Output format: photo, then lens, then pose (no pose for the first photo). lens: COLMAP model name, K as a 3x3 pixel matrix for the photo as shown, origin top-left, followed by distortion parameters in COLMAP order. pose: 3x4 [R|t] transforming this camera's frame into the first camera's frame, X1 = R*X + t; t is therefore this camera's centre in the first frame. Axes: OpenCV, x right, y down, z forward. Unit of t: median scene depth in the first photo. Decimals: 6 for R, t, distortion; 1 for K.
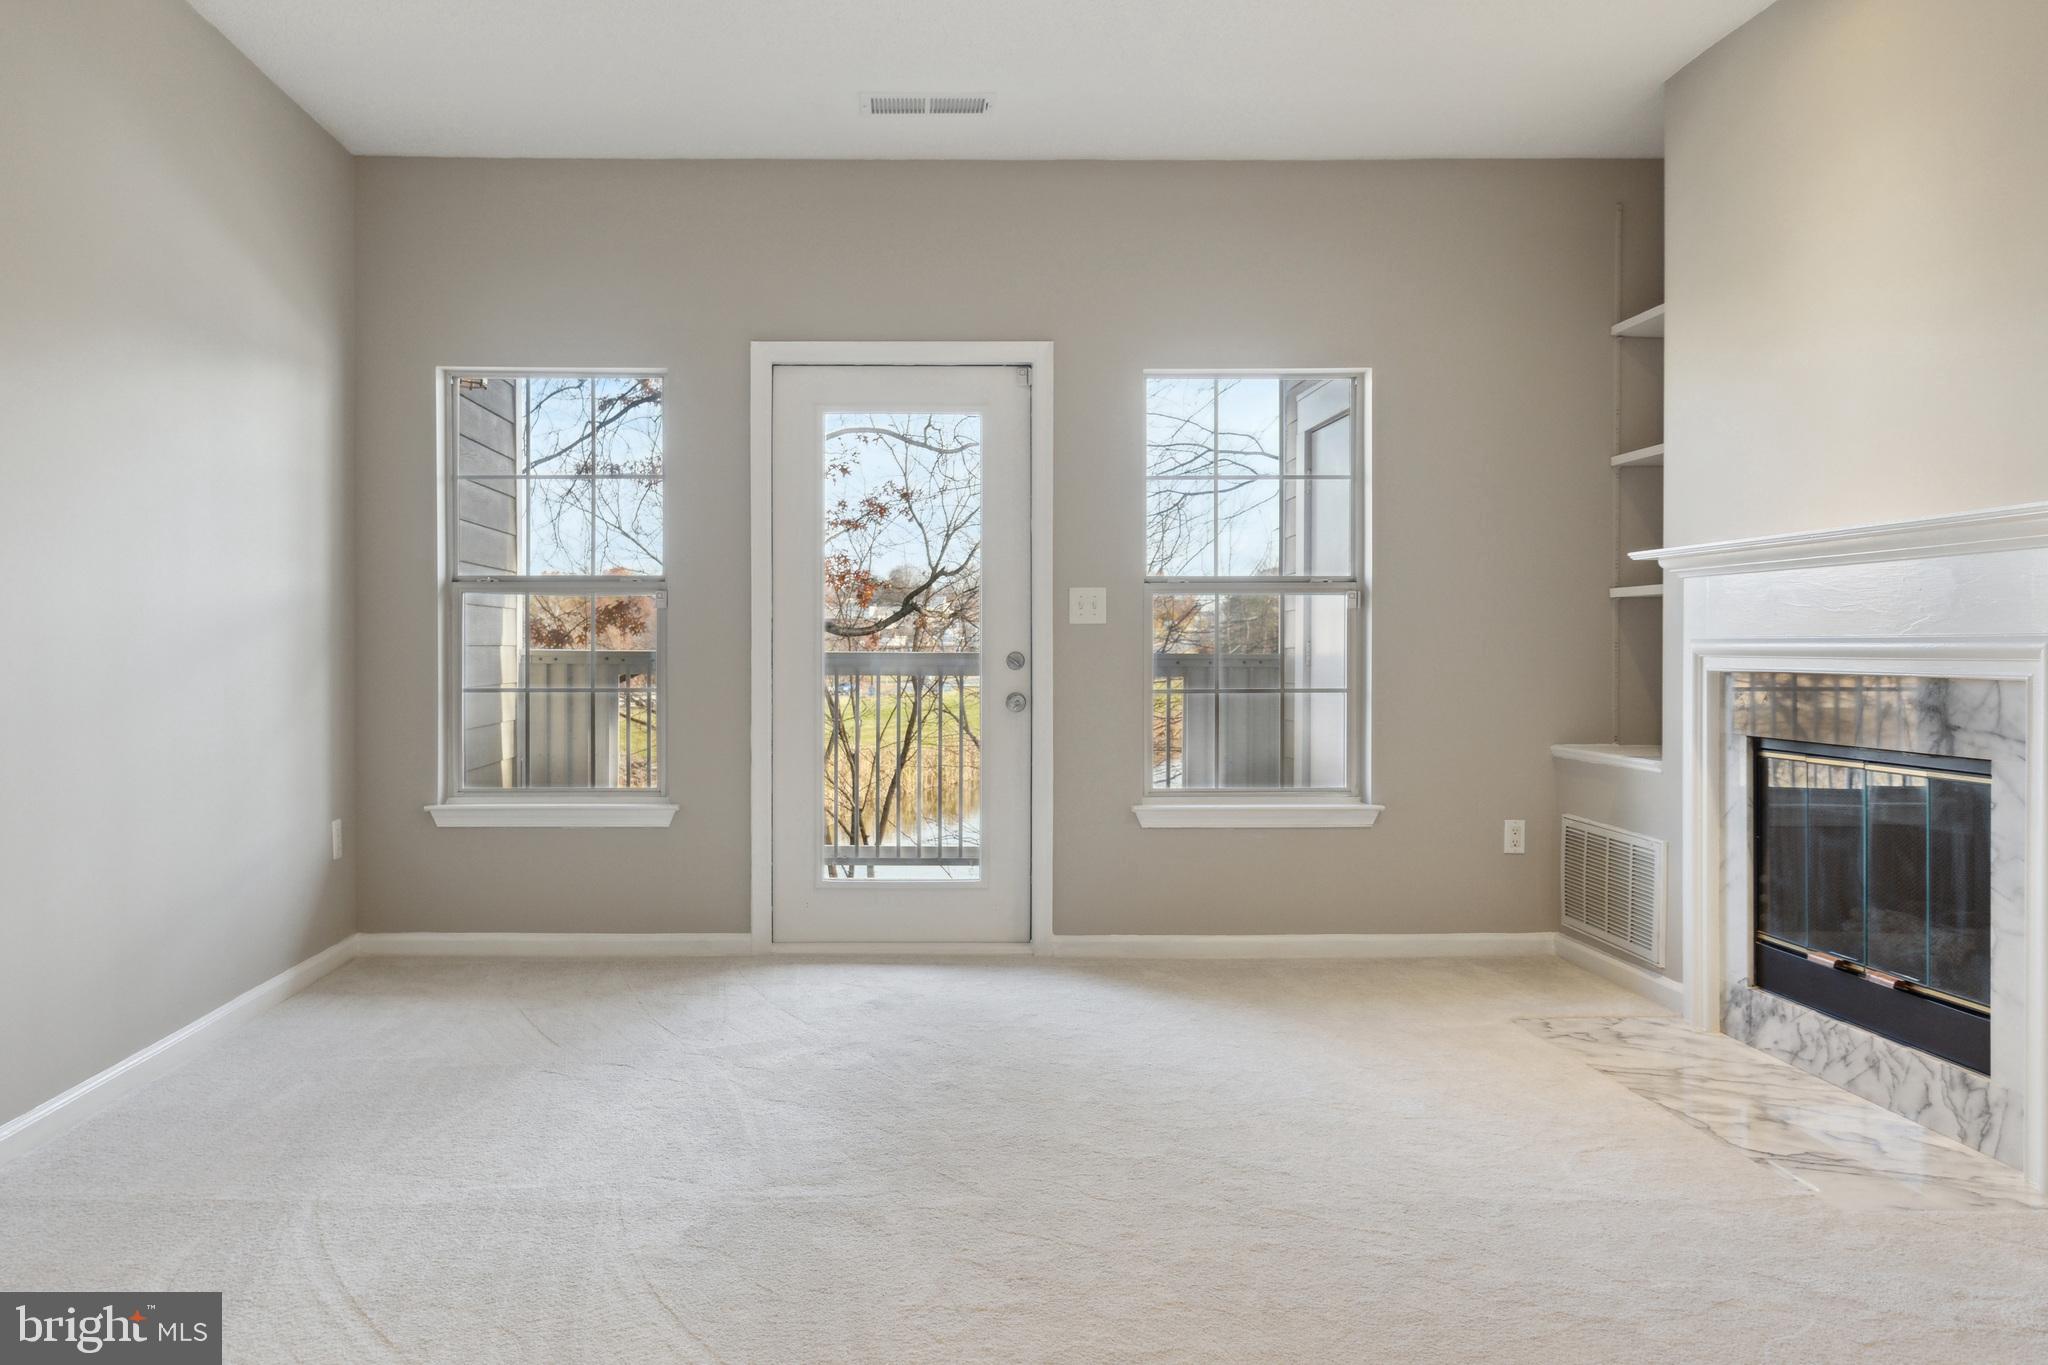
lens RADIAL K [[1616.7, 0, 1021.1], [0, 1616.7, 662.4], [0, 0, 1]] dist [-0.008595, 0.001556]
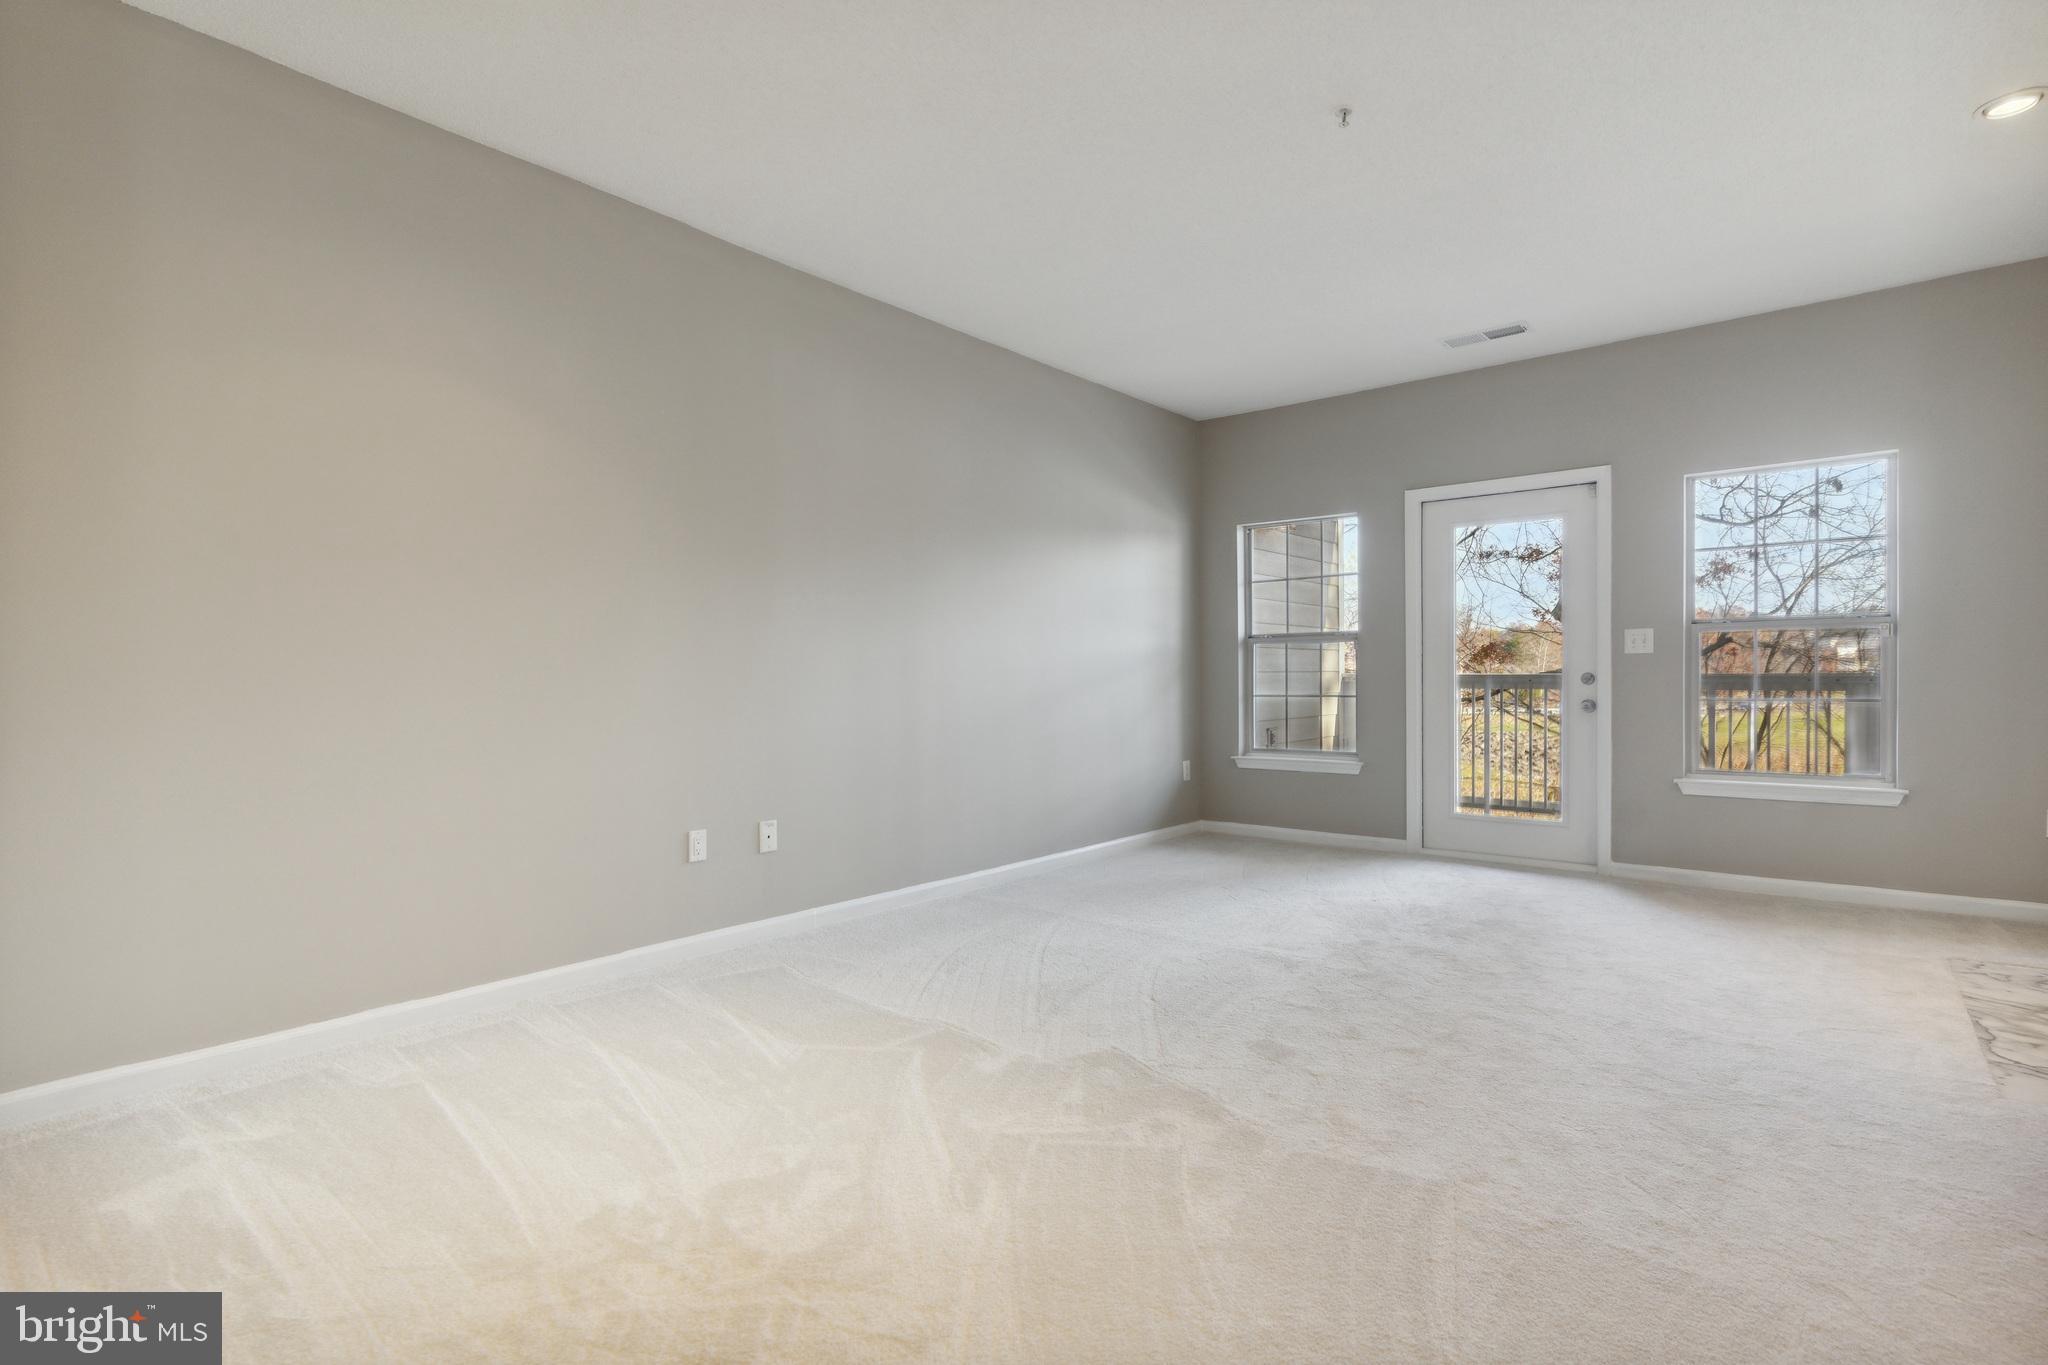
lens RADIAL K [[989.5, 0, 1026.3], [0, 989.5, 696.9], [0, 0, 1]] dist [-0.000204, 0.000430]
pose [[0.764880, 0.006826, -0.644136, 0.196963], [0.002143, 0.999911, 0.013141, 0.002740], [0.644169, -0.011431, 0.764798, -0.051487]]
